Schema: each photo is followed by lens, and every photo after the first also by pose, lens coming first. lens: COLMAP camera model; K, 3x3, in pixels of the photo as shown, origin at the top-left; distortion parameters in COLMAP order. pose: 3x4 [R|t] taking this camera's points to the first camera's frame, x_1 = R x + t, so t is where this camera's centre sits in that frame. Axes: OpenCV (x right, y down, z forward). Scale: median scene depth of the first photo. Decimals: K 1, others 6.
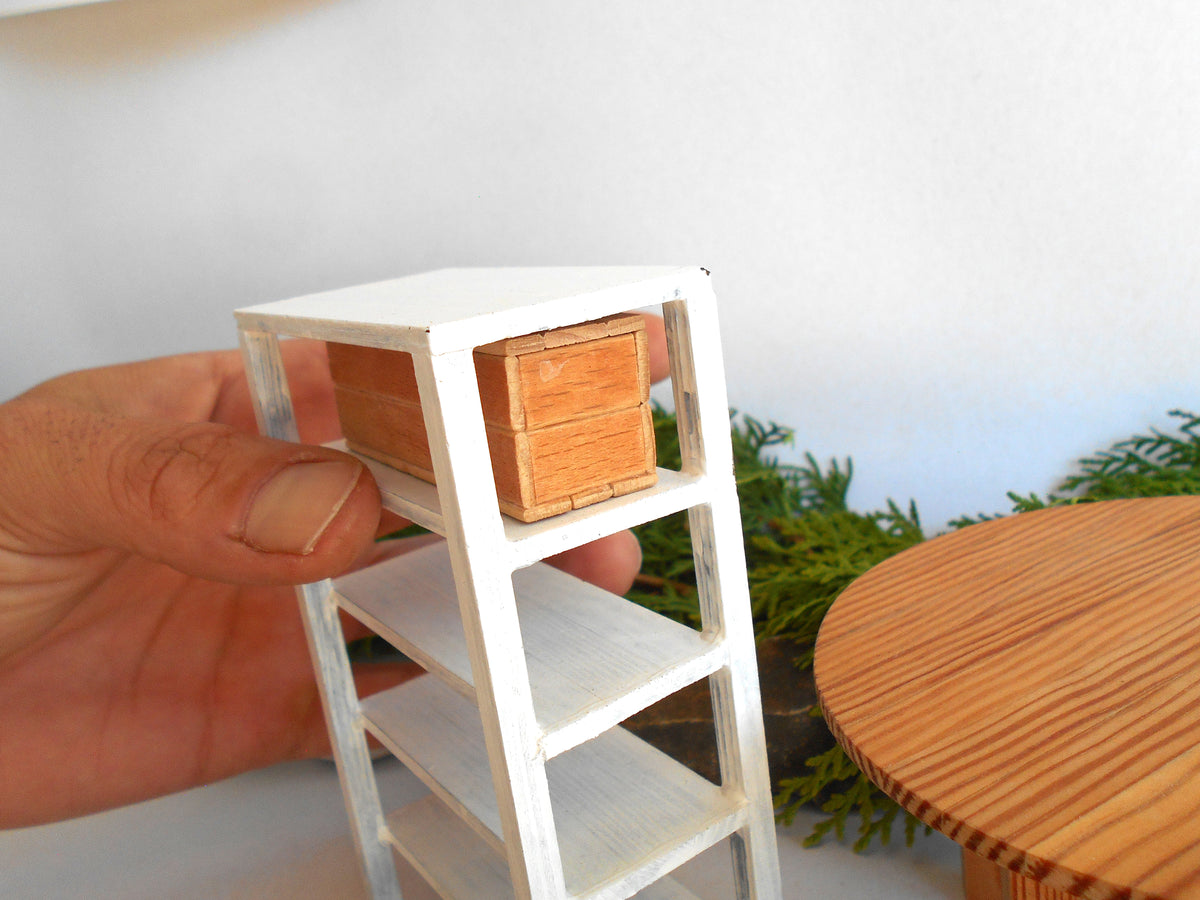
lens RADIAL K [[1042.1, 0, 593.4], [0, 1042.1, 444.6], [0, 0, 1]] dist [-0.015111, 0.016645]
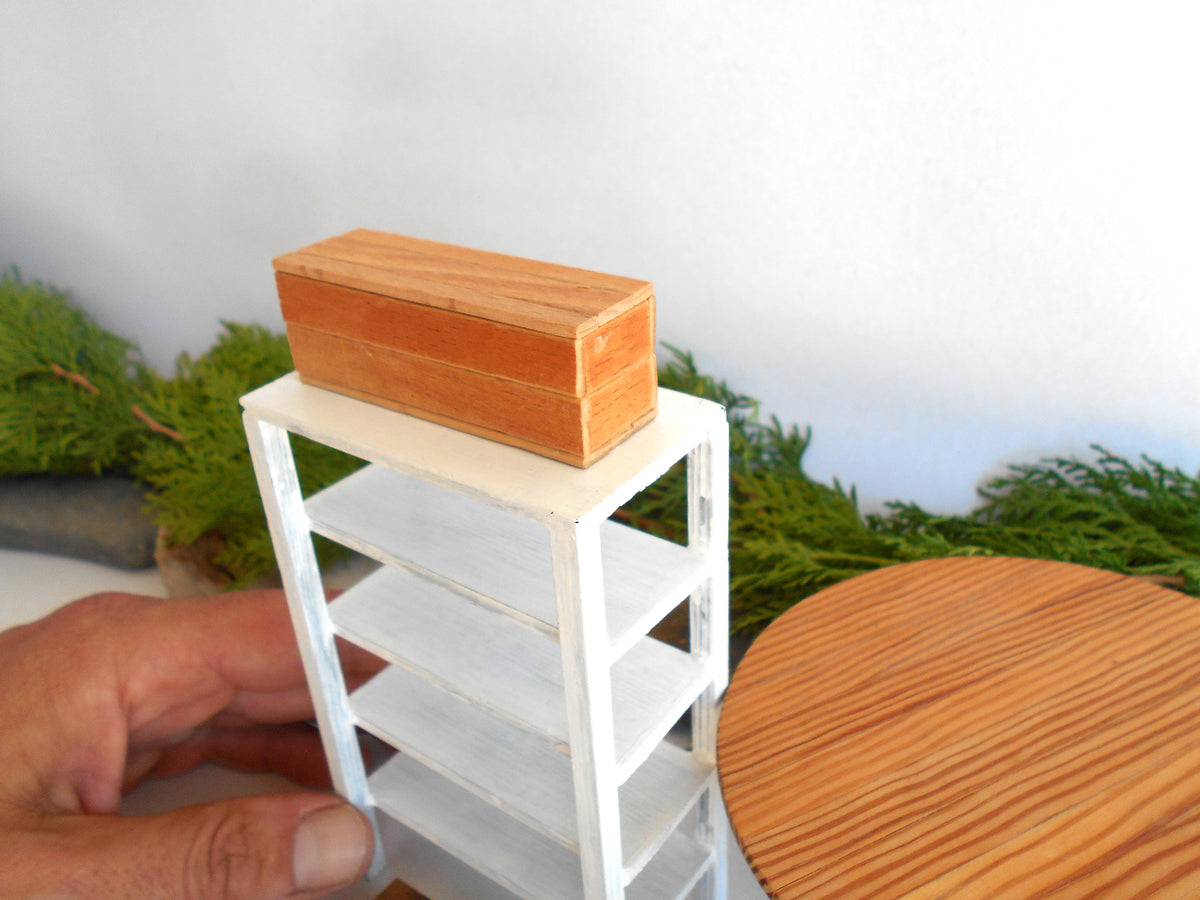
lens RADIAL K [[1042.1, 0, 599.2], [0, 1042.1, 425.7], [0, 0, 1]] dist [-0.015111, 0.016645]
pose [[0.995050, 0.098996, 0.008667, 0.016767], [-0.098228, 0.966601, 0.236715, -0.260943], [0.015056, -0.236395, 0.971540, -0.087260]]
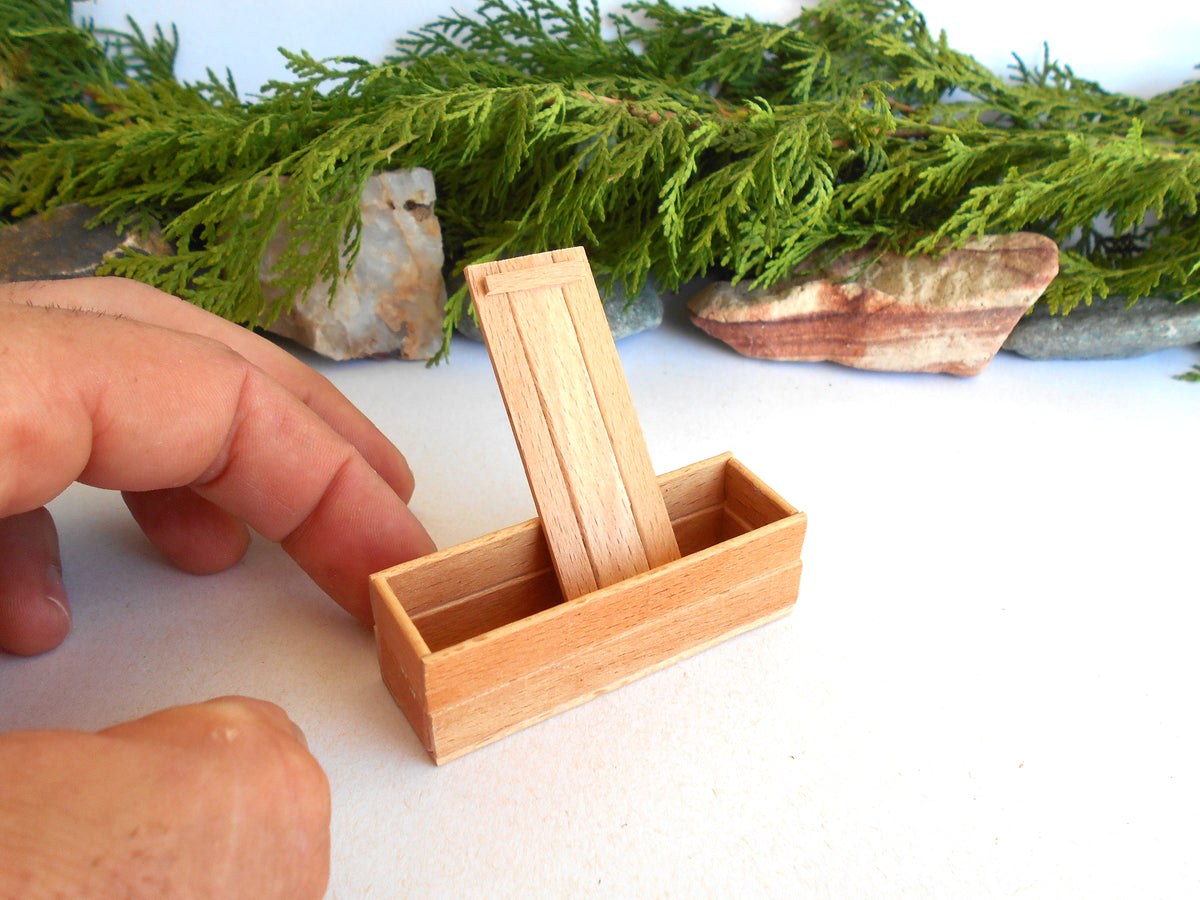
lens RADIAL K [[1042.1, 0, 602.8], [0, 1042.1, 444.6], [0, 0, 1]] dist [-0.015111, 0.016645]
pose [[0.899617, -0.078634, 0.429541, 0.184784], [-0.061871, 0.950778, 0.303634, 0.074821], [-0.432274, -0.299731, 0.850471, -0.095228]]
